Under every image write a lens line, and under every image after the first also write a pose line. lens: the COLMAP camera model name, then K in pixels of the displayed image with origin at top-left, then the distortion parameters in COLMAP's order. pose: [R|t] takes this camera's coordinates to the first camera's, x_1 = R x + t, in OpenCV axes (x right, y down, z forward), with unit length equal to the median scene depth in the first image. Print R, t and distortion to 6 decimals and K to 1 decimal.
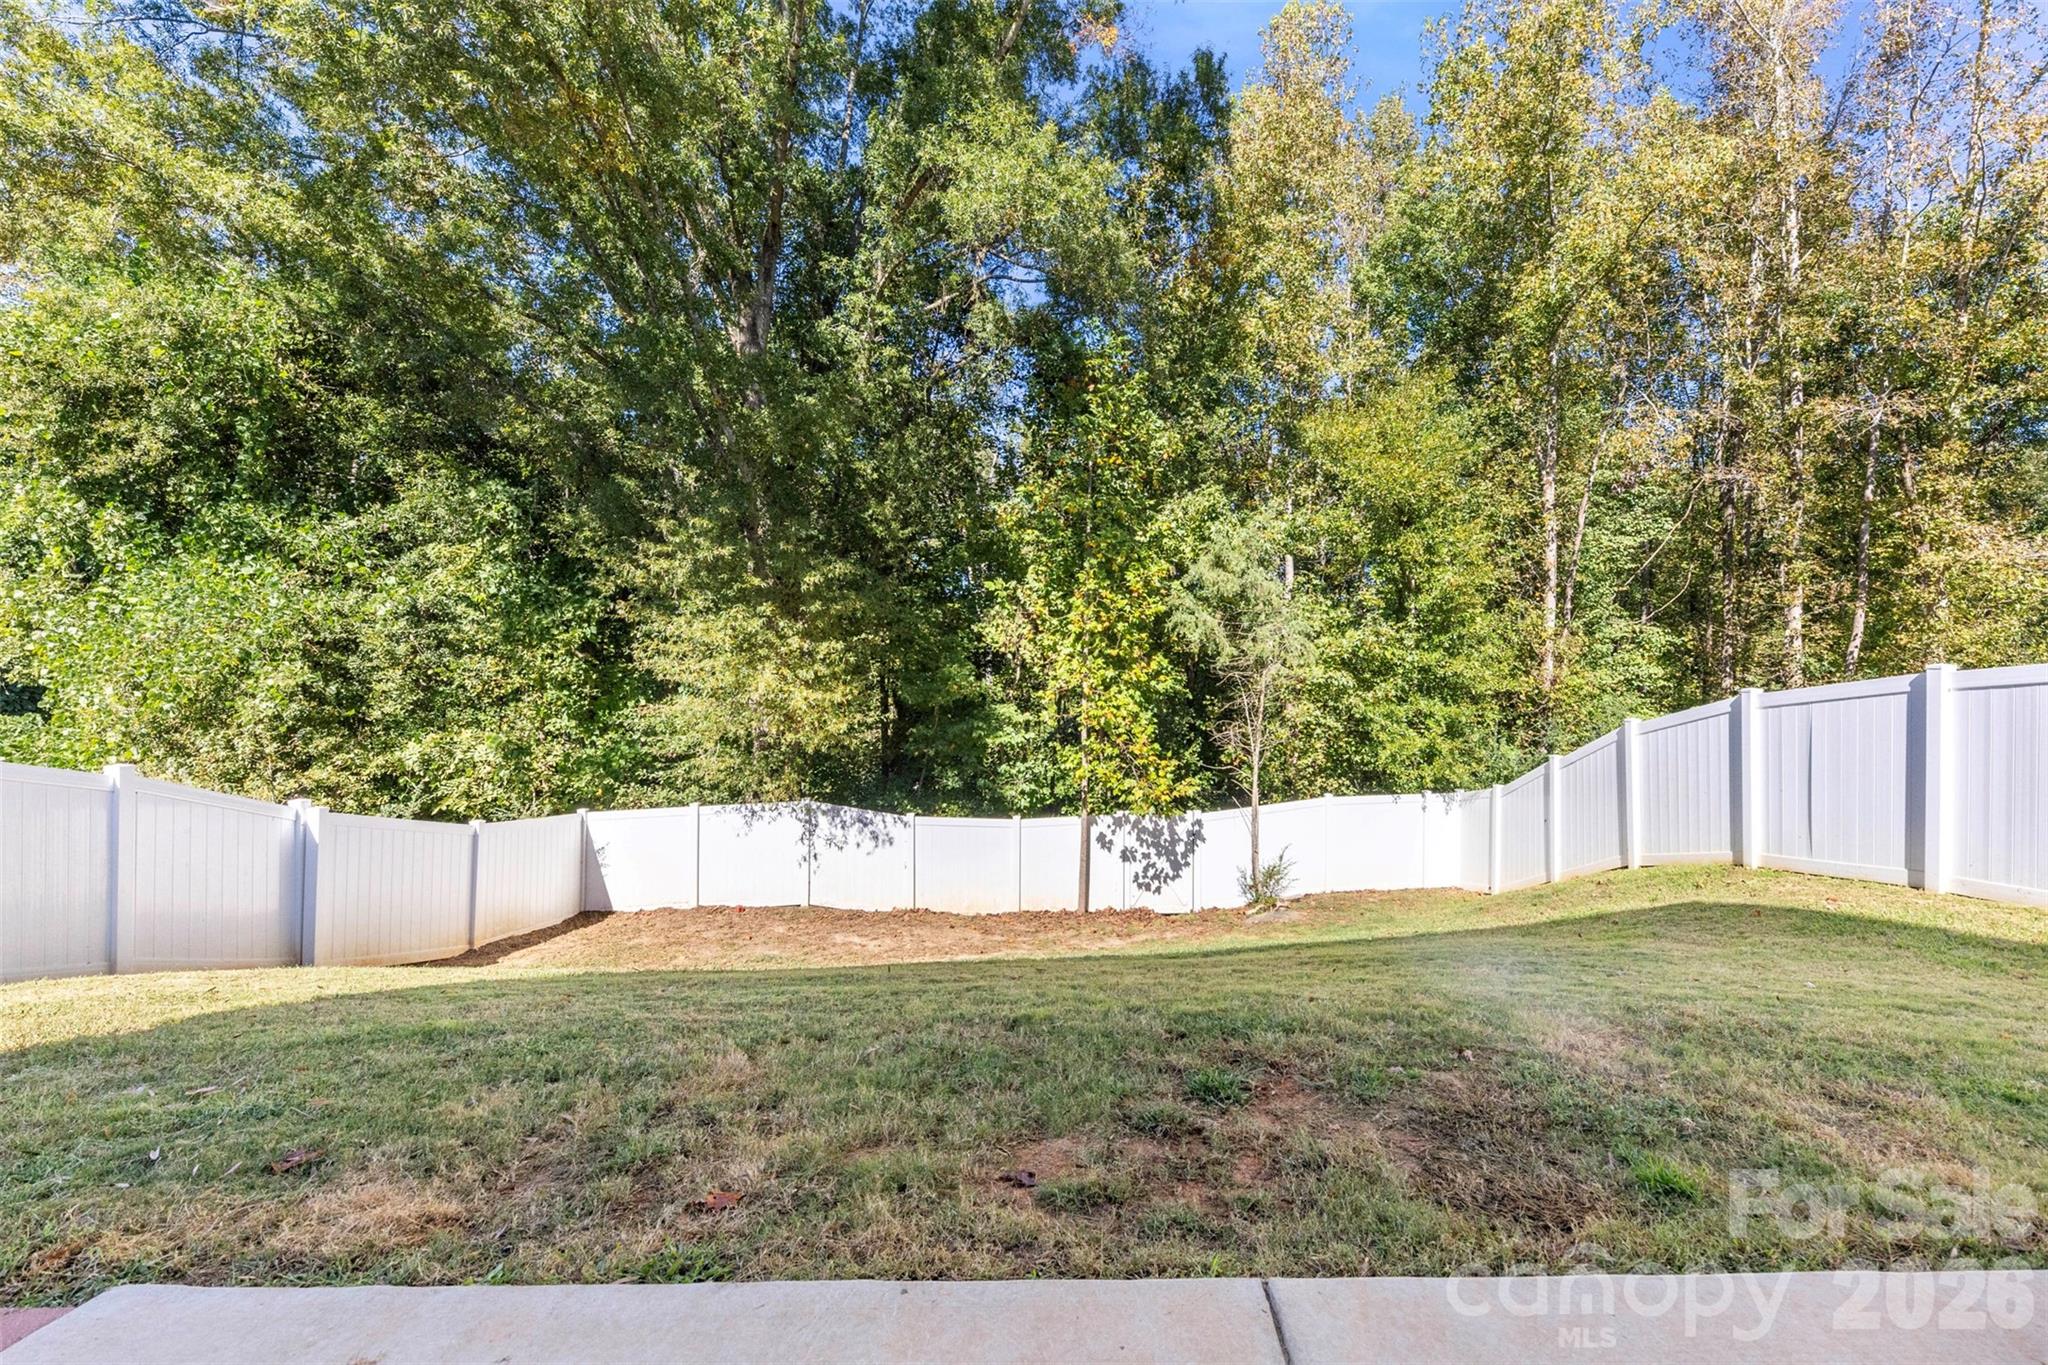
lens RADIAL K [[789.9, 0, 1124.7], [0, 789.9, 706.8], [0, 0, 1]] dist [0.001486, -0.000026]
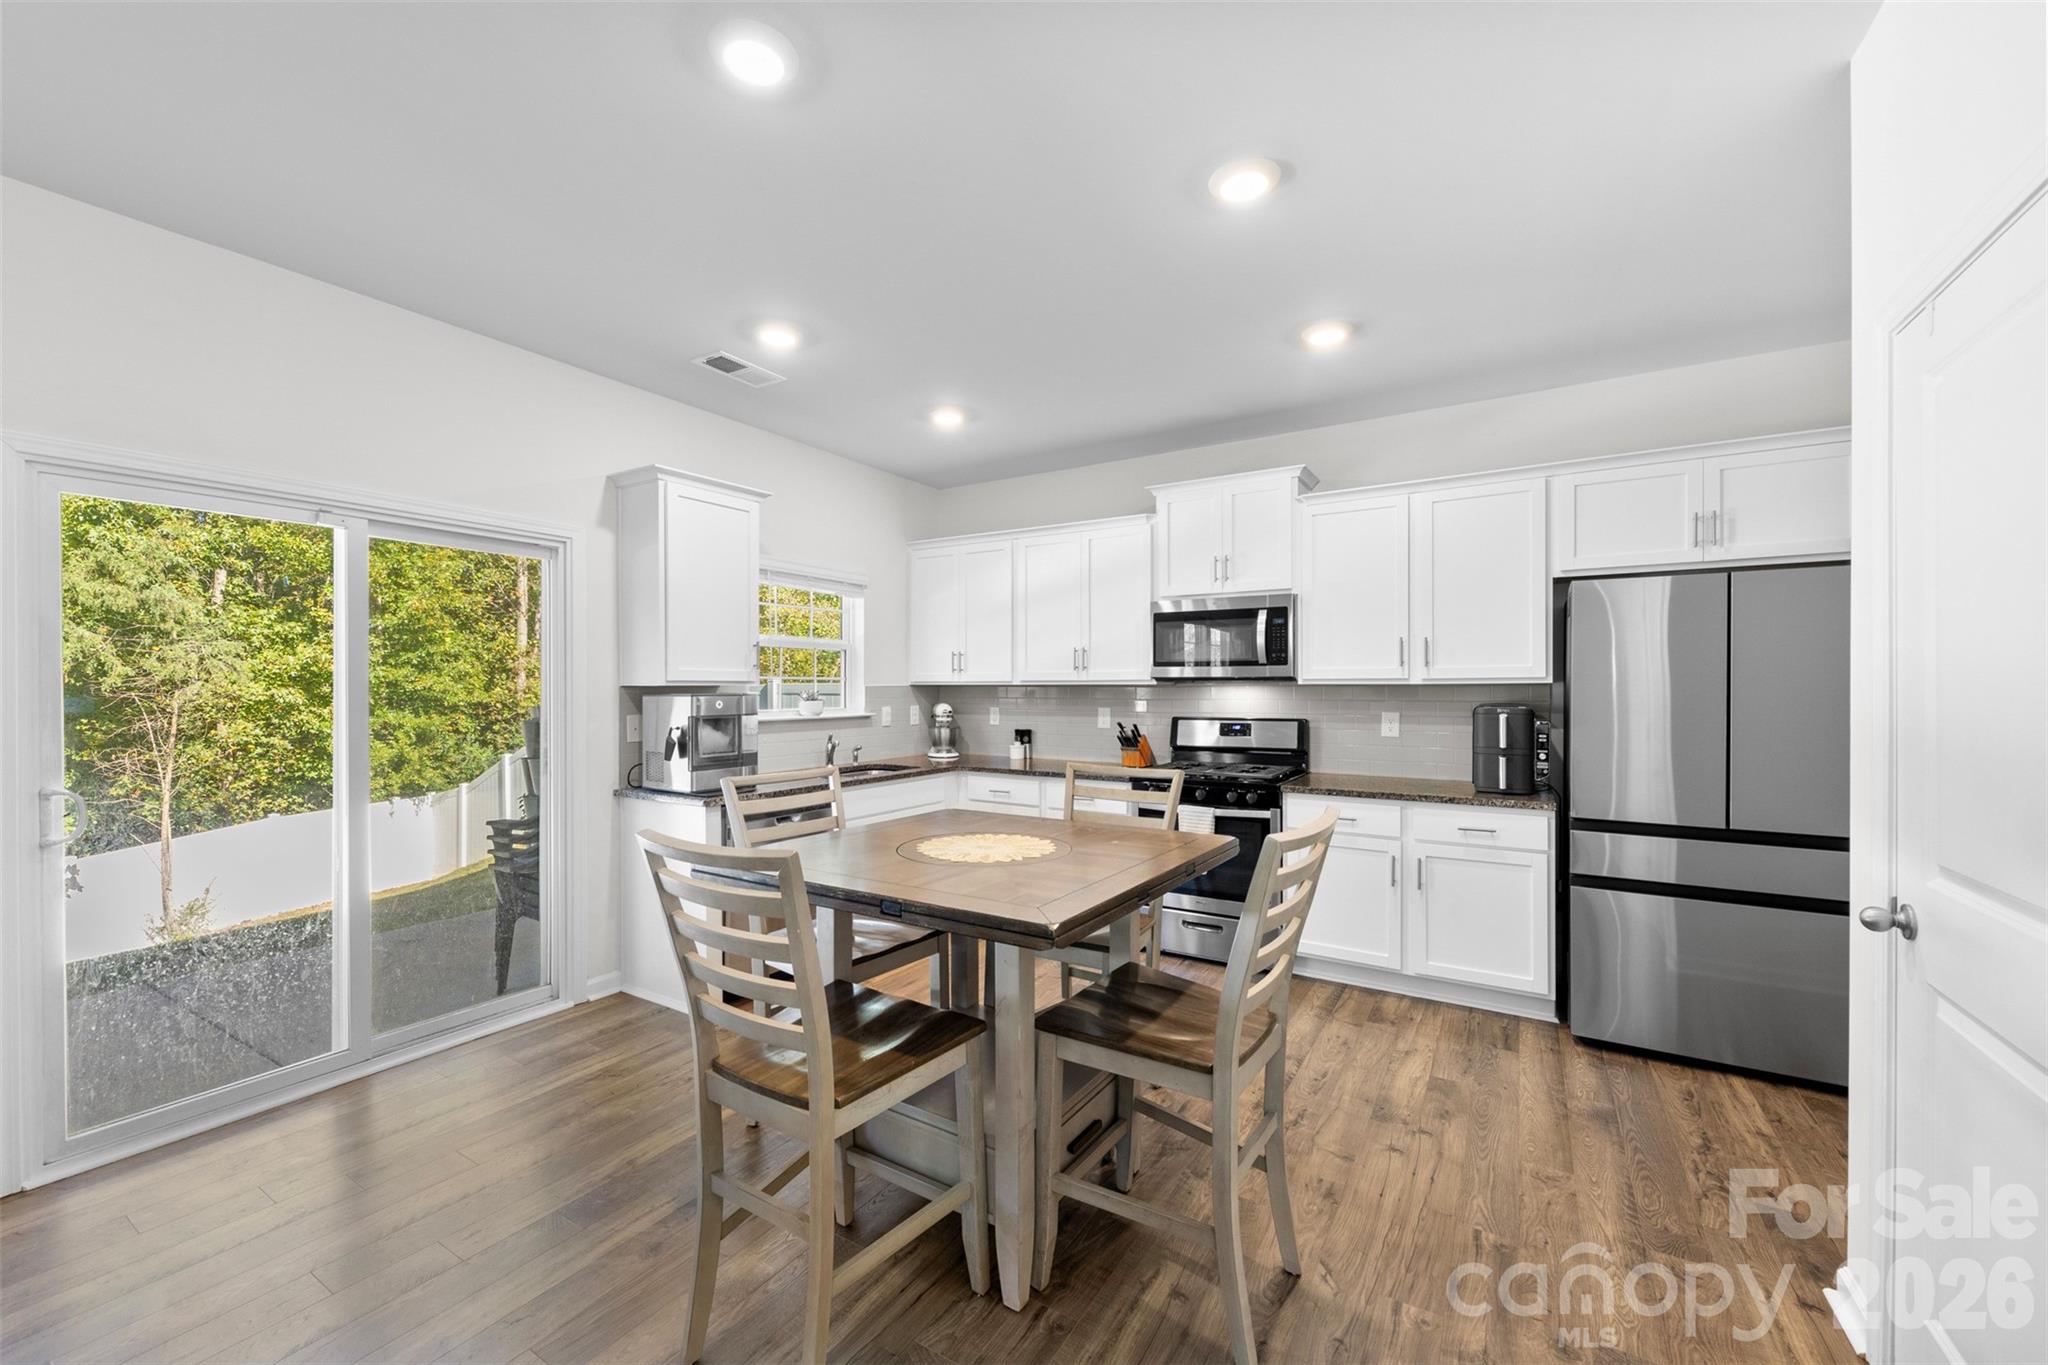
lens RADIAL K [[804.9, 0, 995.8], [0, 804.9, 669.2], [0, 0, 1]] dist [0.010335, -0.004354]
pose [[0.587929, -0.002266, 0.808909, -0.025885], [0.035034, 0.999129, -0.022665, -0.014620], [-0.808153, 0.041665, 0.587497, -0.314240]]
